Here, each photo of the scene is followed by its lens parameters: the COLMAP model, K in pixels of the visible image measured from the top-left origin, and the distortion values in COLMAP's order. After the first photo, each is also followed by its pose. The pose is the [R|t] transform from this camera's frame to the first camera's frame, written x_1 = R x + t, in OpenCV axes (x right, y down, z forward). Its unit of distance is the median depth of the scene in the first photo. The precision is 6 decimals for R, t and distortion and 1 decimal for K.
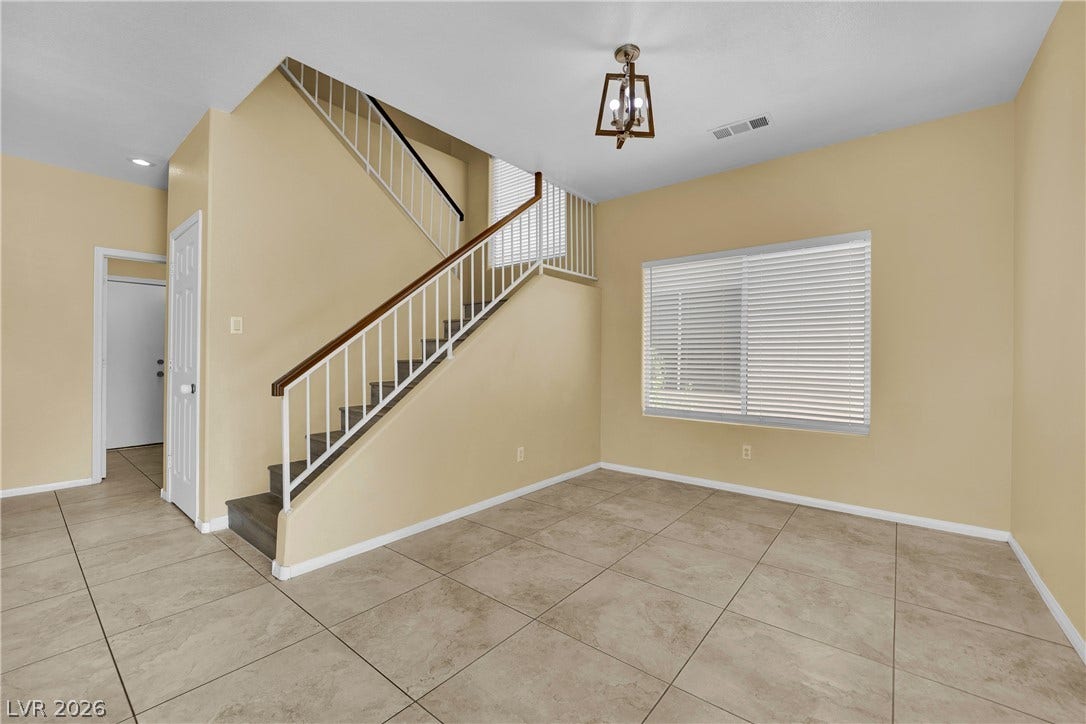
lens RADIAL K [[442.4, 0, 543.0], [0, 442.4, 362.0], [0, 0, 1]] dist [-0.017608, 0.000165]
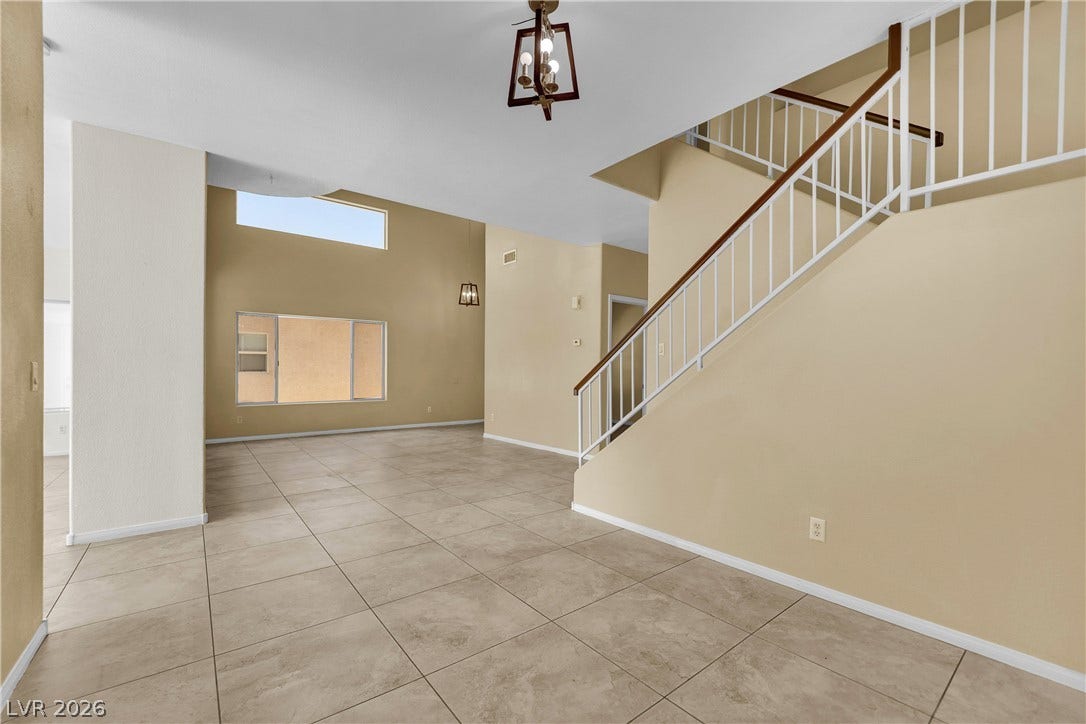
lens RADIAL K [[458.7, 0, 544.4], [0, 458.7, 374.7], [0, 0, 1]] dist [-0.012863, -0.000010]
pose [[-0.210128, 0.004579, -0.977663, 0.954200], [-0.016801, 0.999824, 0.008293, -0.008769], [0.977530, 0.018169, -0.210014, 1.106893]]
